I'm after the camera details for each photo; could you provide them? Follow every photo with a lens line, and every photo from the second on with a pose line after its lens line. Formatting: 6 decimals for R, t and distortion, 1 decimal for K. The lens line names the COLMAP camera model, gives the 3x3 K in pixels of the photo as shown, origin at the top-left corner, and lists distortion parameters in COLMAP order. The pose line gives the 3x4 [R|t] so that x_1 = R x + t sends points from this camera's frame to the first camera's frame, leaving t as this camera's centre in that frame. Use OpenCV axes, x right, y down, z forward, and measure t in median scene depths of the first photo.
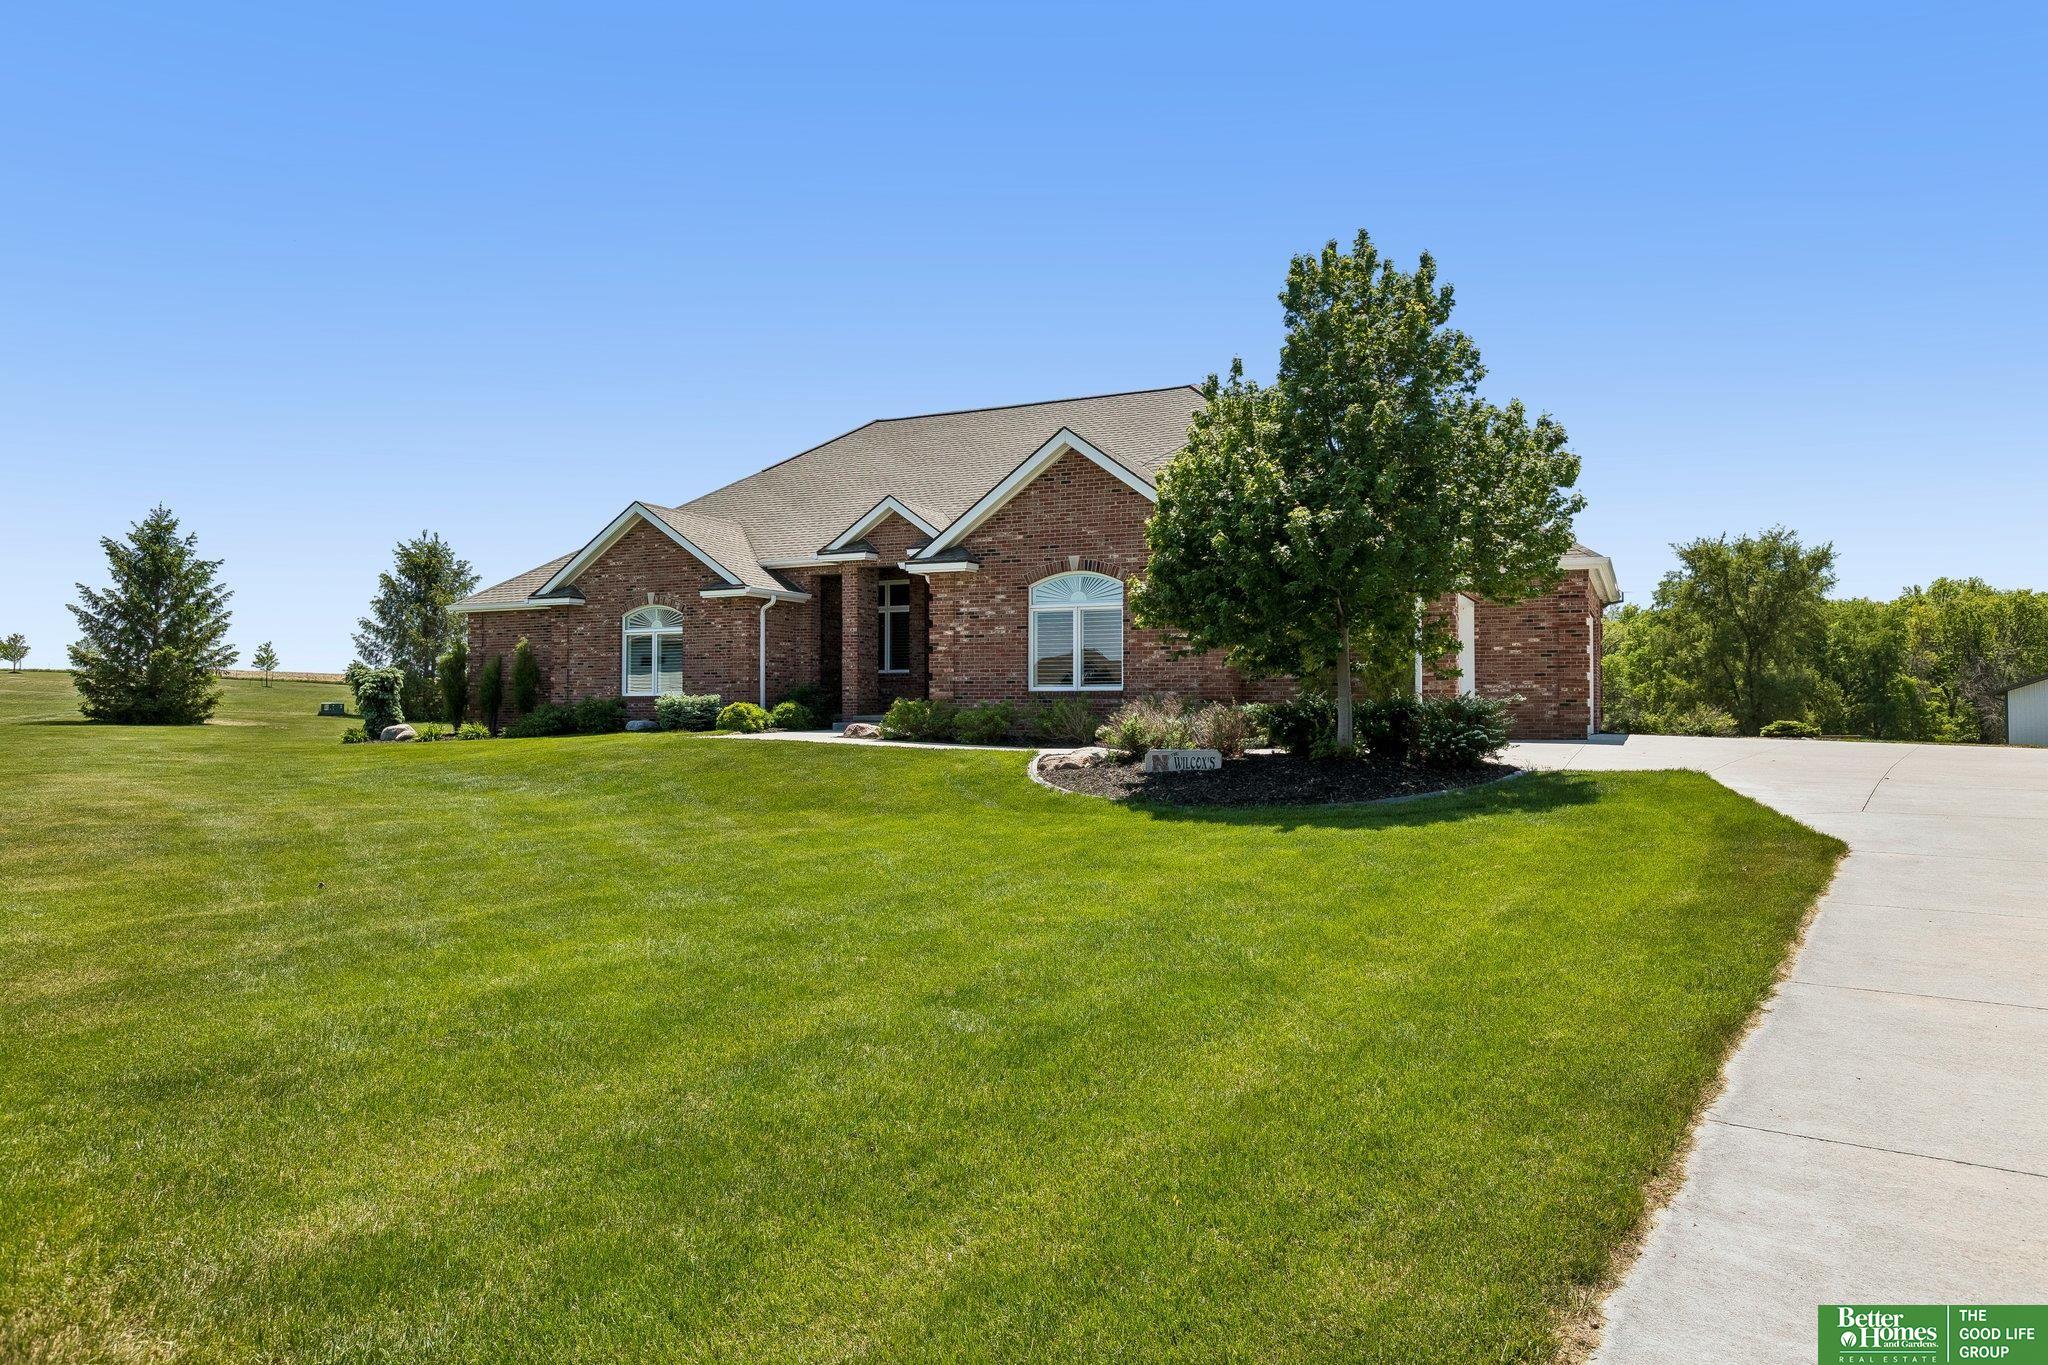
lens RADIAL K [[1339.2, 0, 1020.9], [0, 1339.2, 682.9], [0, 0, 1]] dist [-0.025880, -0.002731]
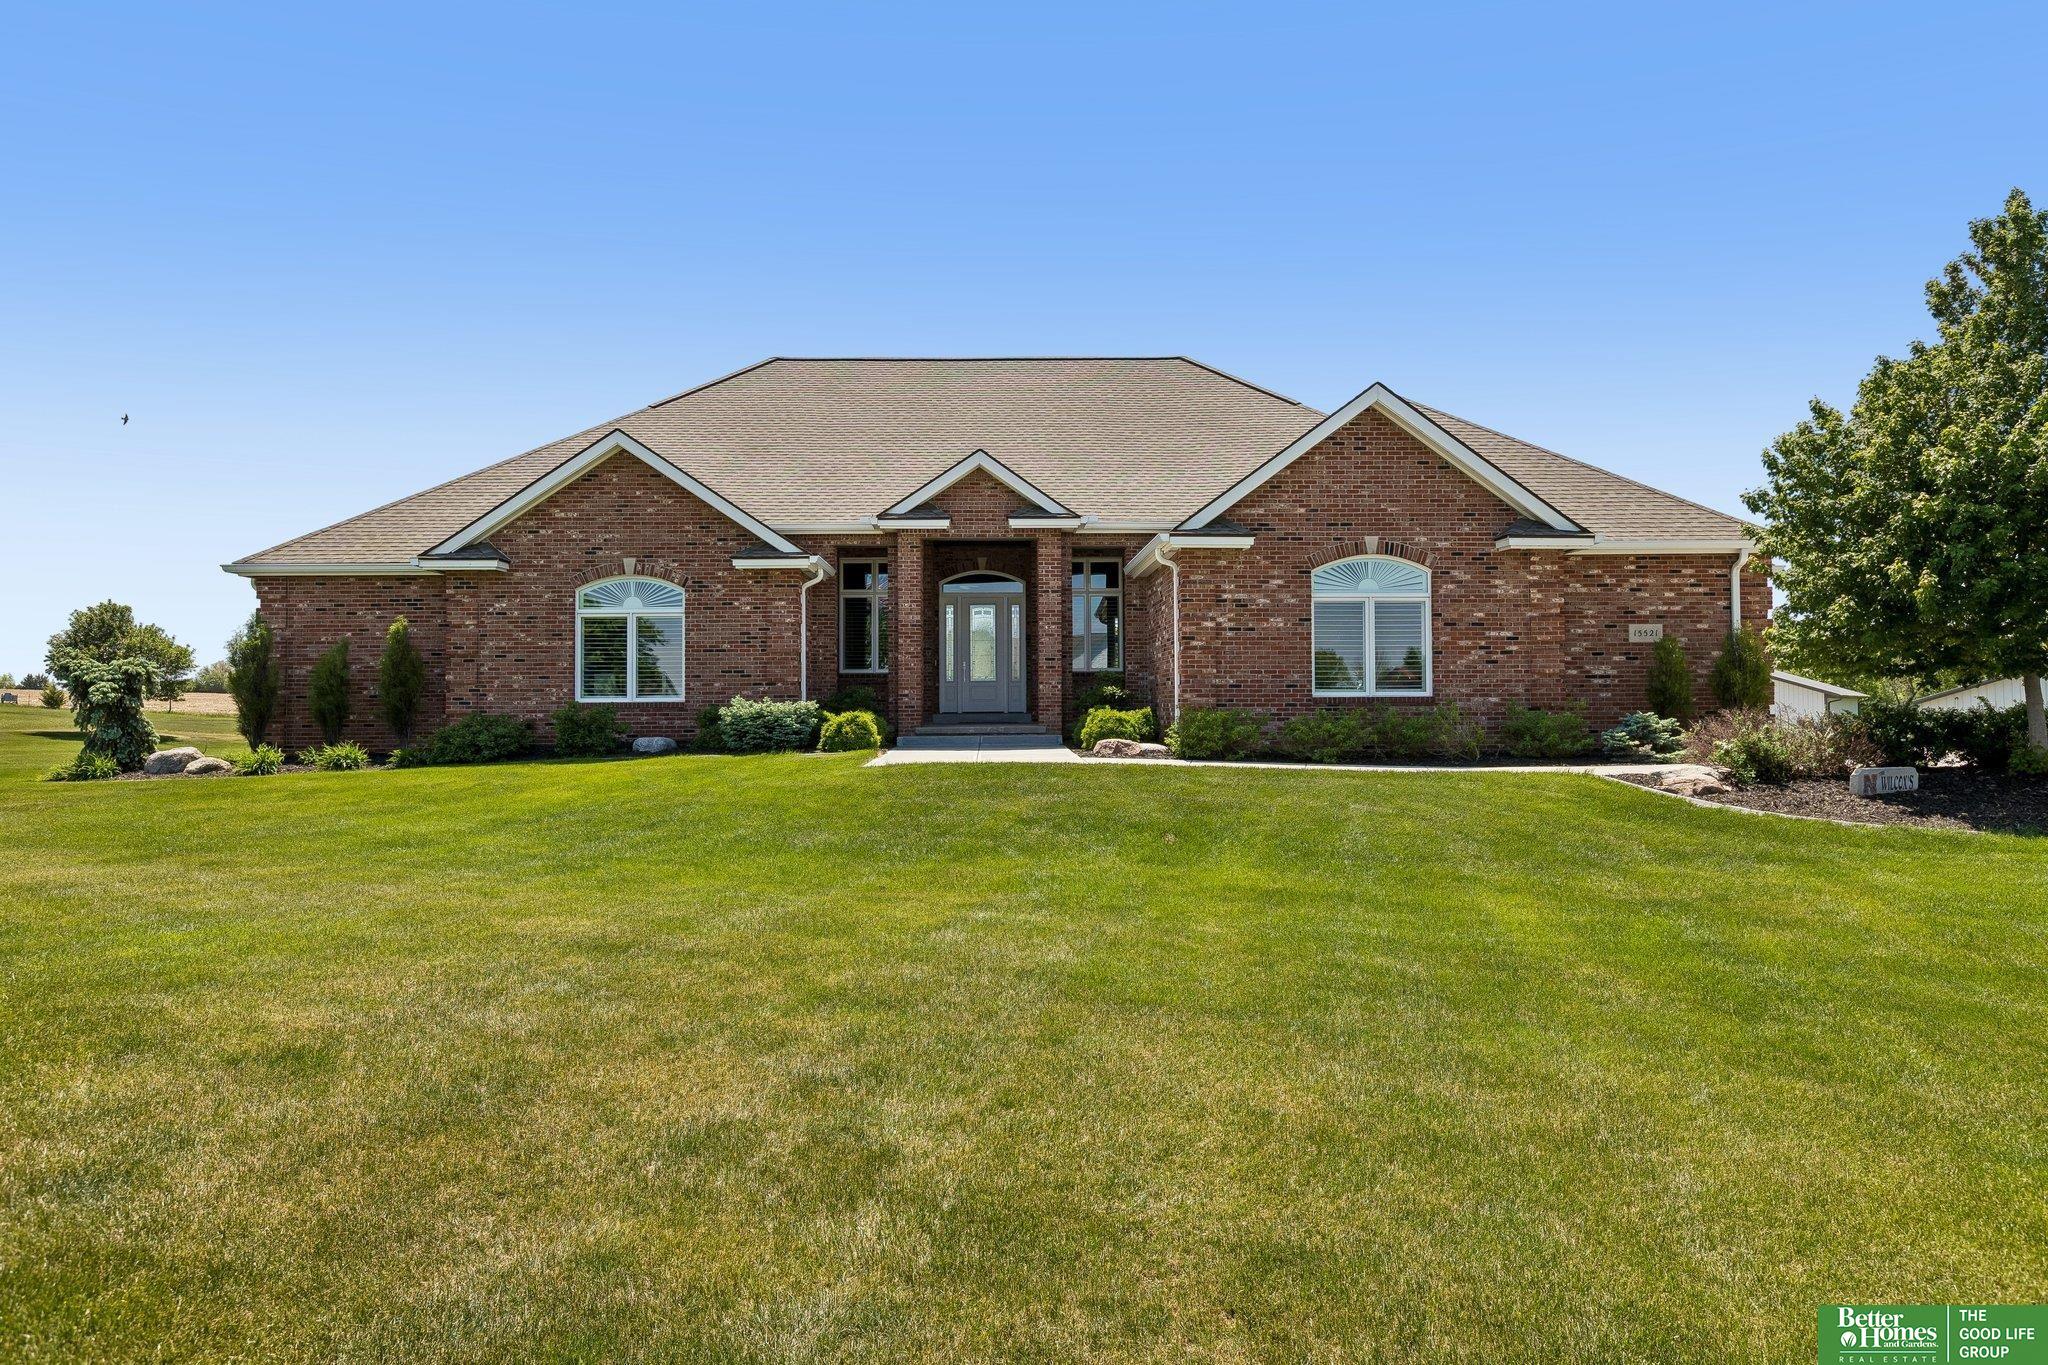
lens RADIAL K [[1246.6, 0, 1024.8], [0, 1246.6, 691.0], [0, 0, 1]] dist [-0.040572, 0.001225]
pose [[0.888016, 0.007035, 0.459758, -0.411729], [-0.005211, 0.999973, -0.005235, 0.005768], [-0.459783, 0.002253, 0.888029, 0.331031]]
